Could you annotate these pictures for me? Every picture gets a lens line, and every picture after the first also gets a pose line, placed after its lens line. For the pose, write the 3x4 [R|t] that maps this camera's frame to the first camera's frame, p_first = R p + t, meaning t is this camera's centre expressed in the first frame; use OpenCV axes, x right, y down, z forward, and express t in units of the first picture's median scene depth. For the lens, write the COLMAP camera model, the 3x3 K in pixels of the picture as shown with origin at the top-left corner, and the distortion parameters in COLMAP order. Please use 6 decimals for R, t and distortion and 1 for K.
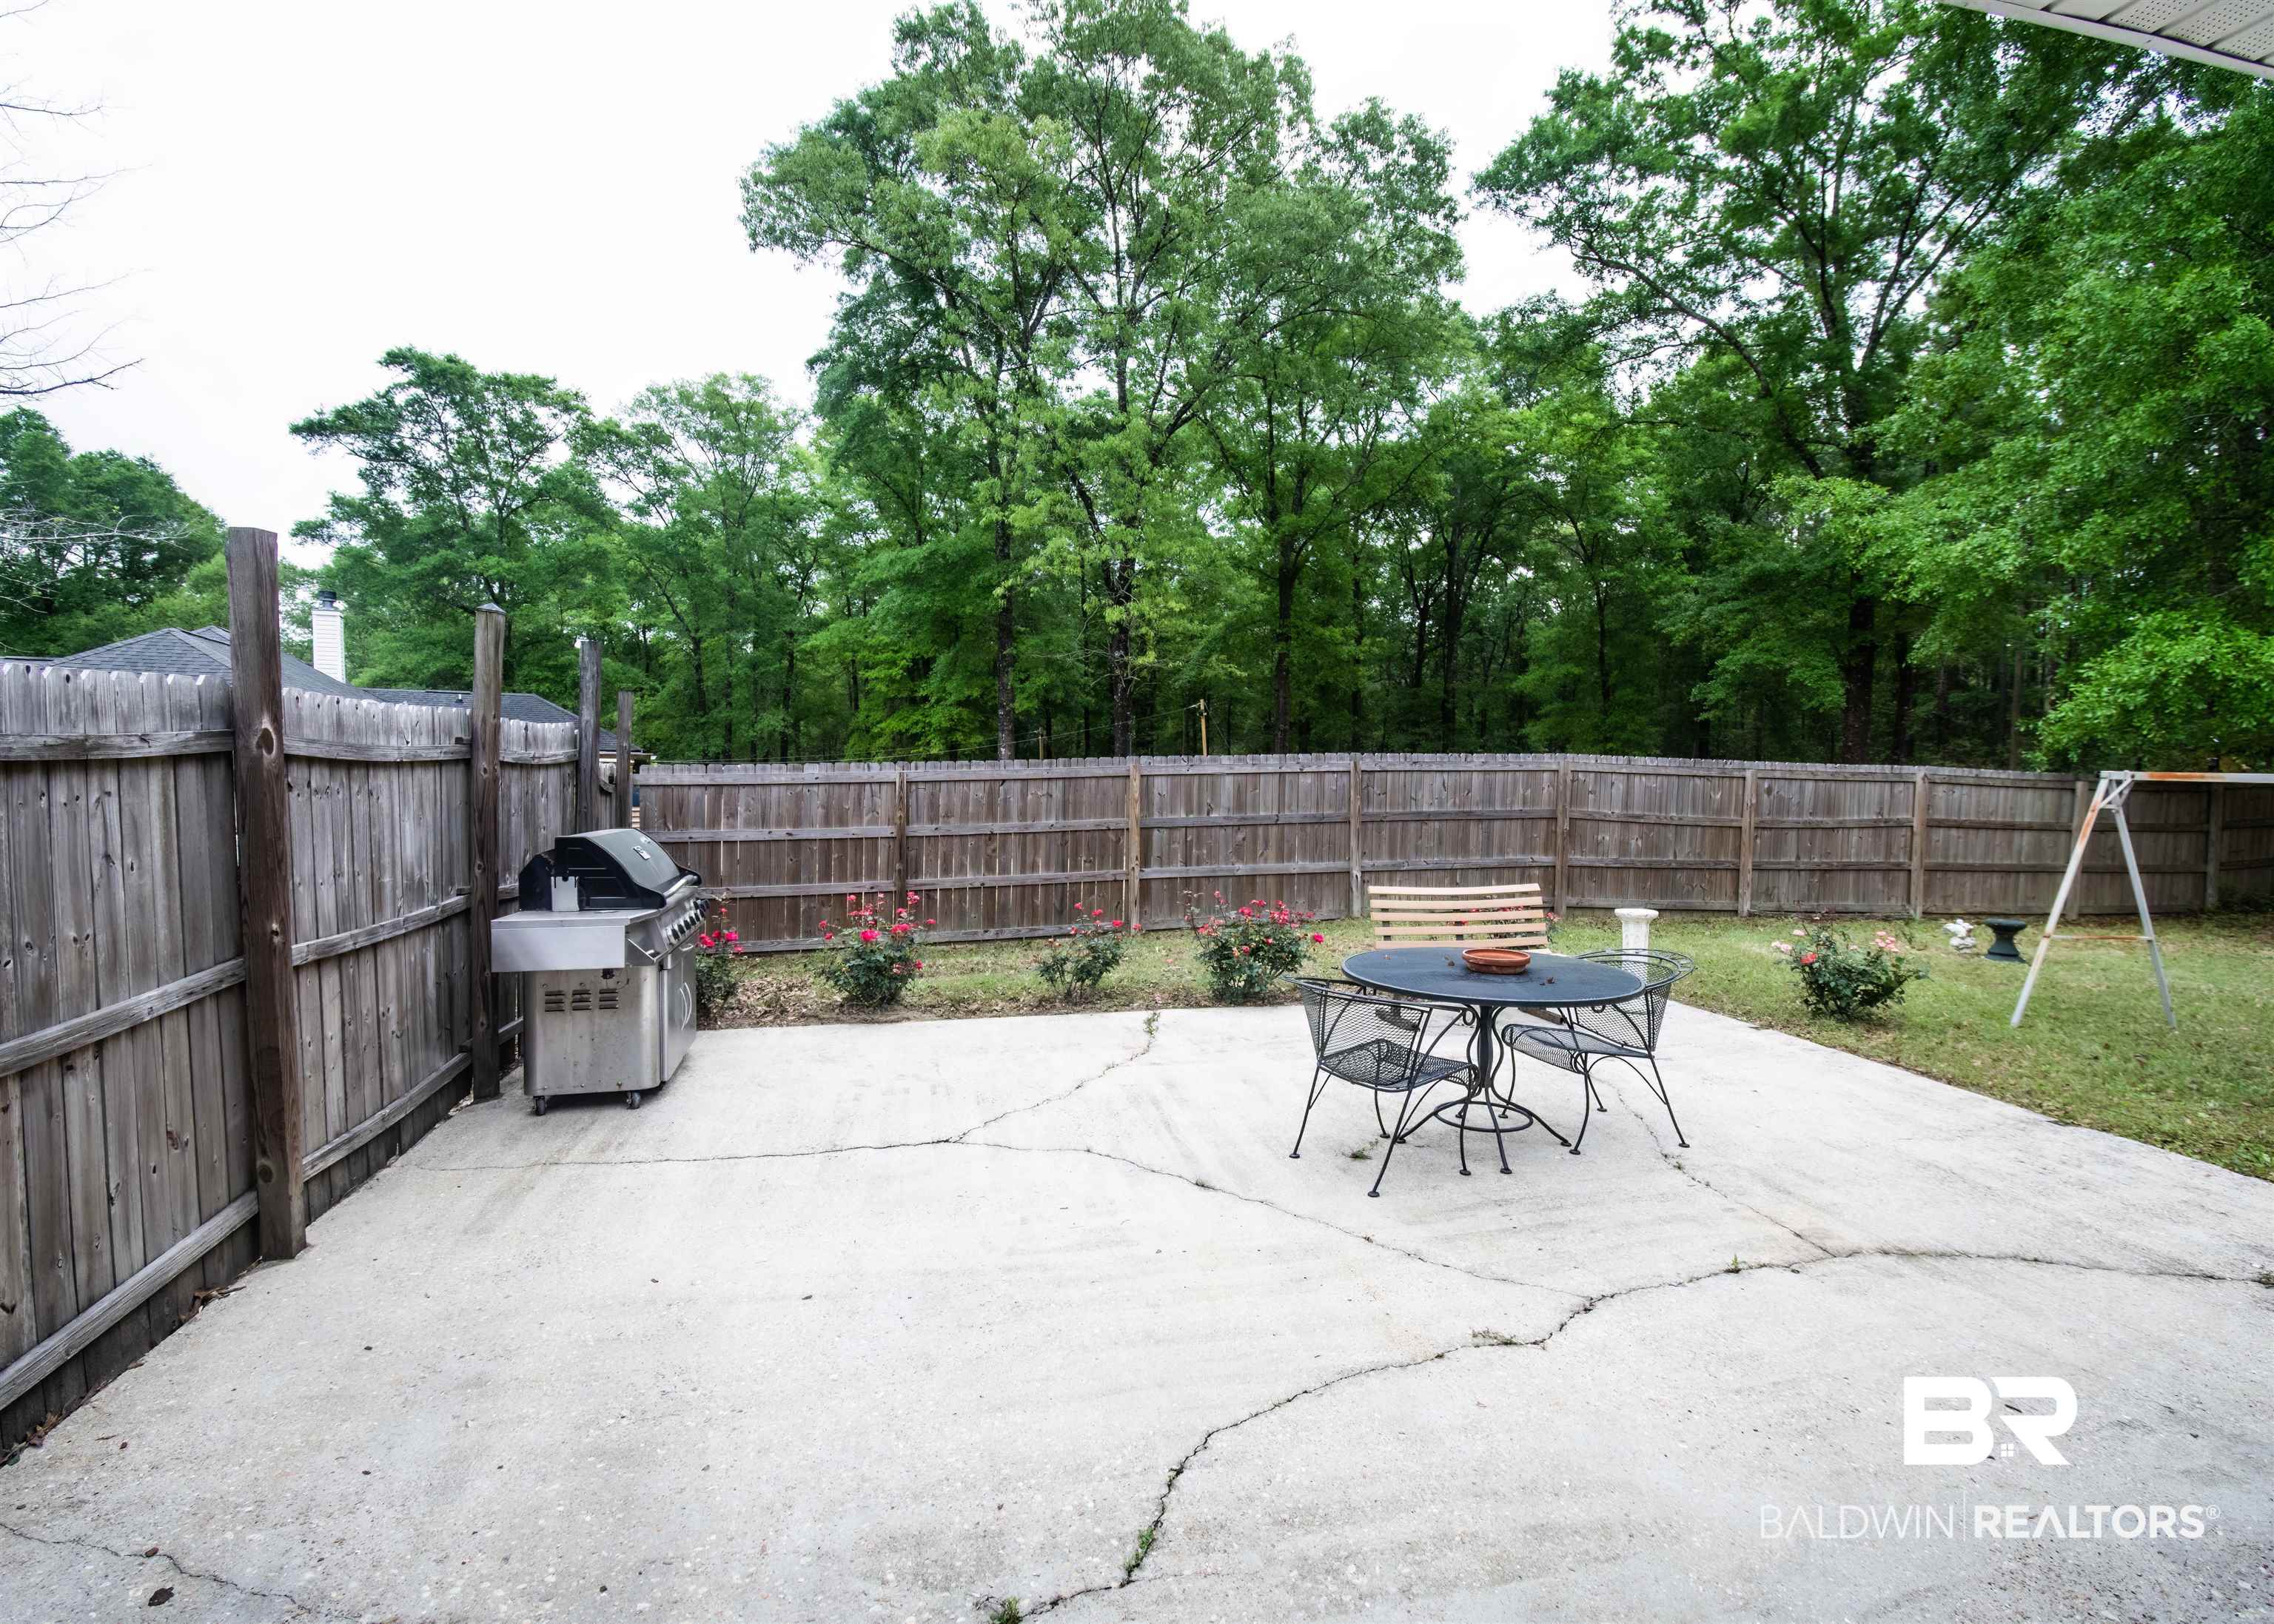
lens RADIAL K [[1112.6, 0, 1133.4], [0, 1112.6, 811.6], [0, 0, 1]] dist [-0.000348, -0.009033]
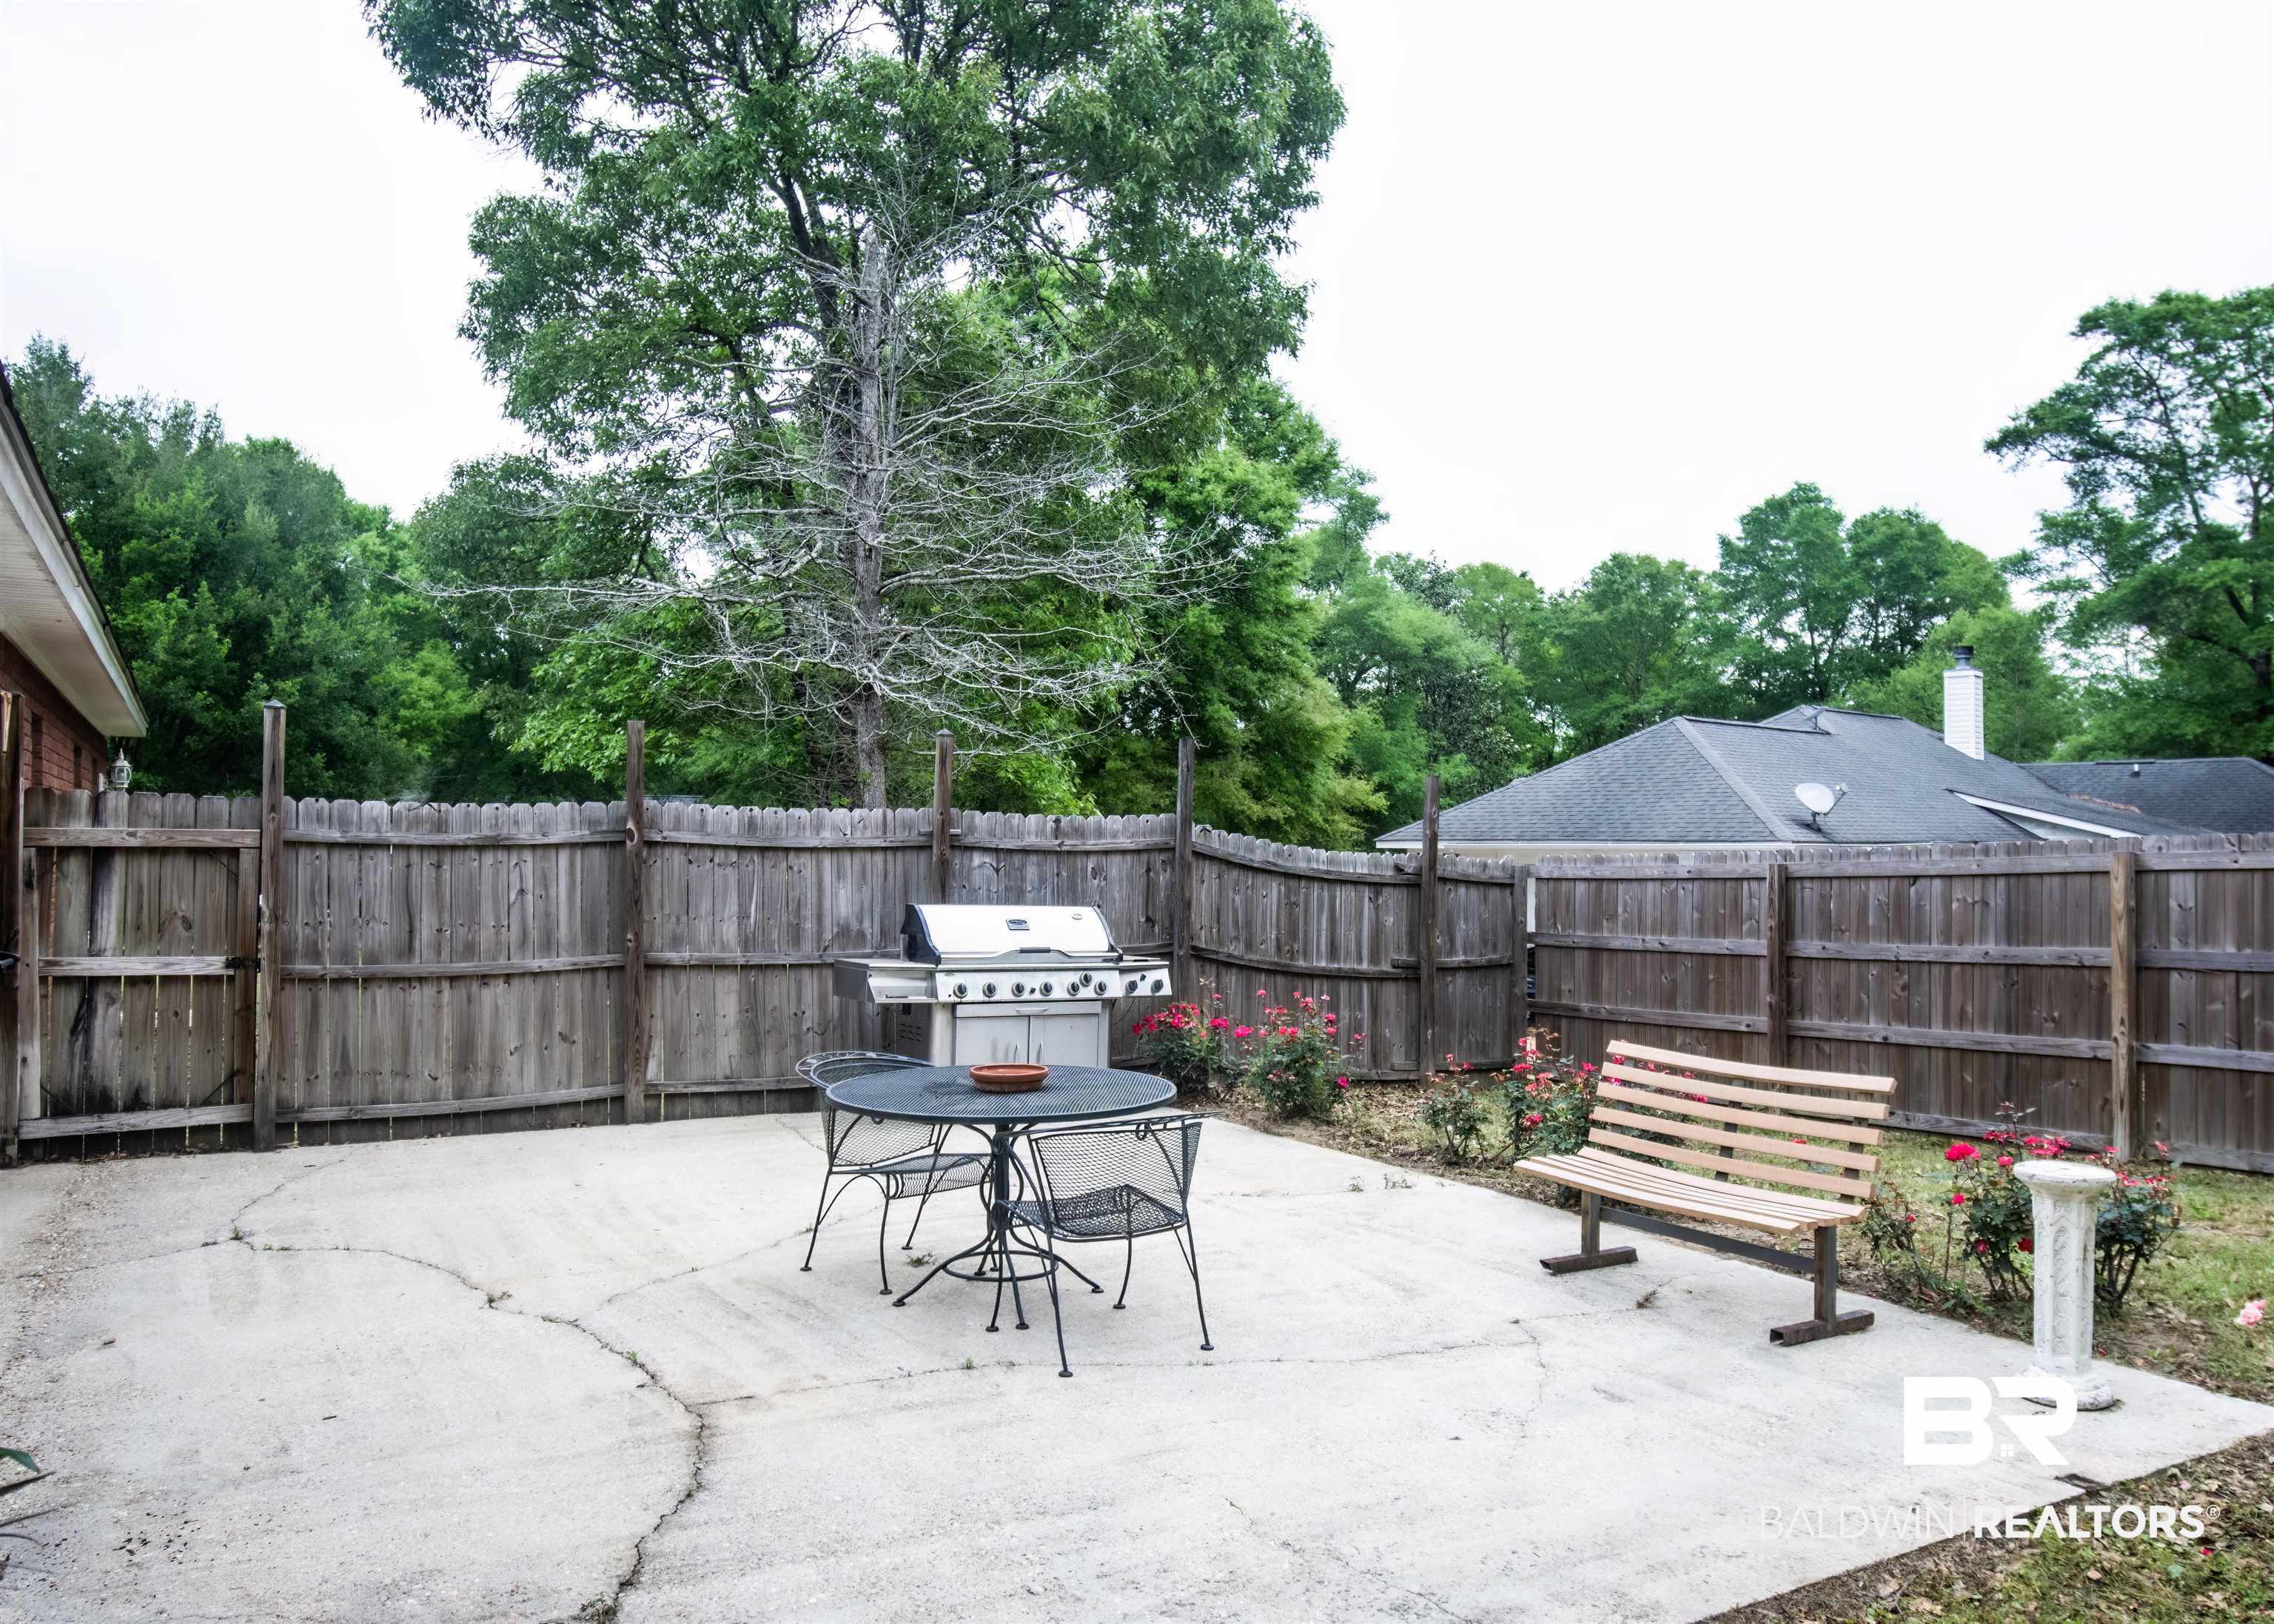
lens RADIAL K [[1578.1, 0, 1137.6], [0, 1578.1, 827.6], [0, 0, 1]] dist [-0.006542, 0.000876]
pose [[0.336336, -0.019711, -0.941536, 0.605281], [-0.042548, 0.998442, -0.036102, -0.005445], [0.940780, 0.052203, 0.334973, 0.284394]]
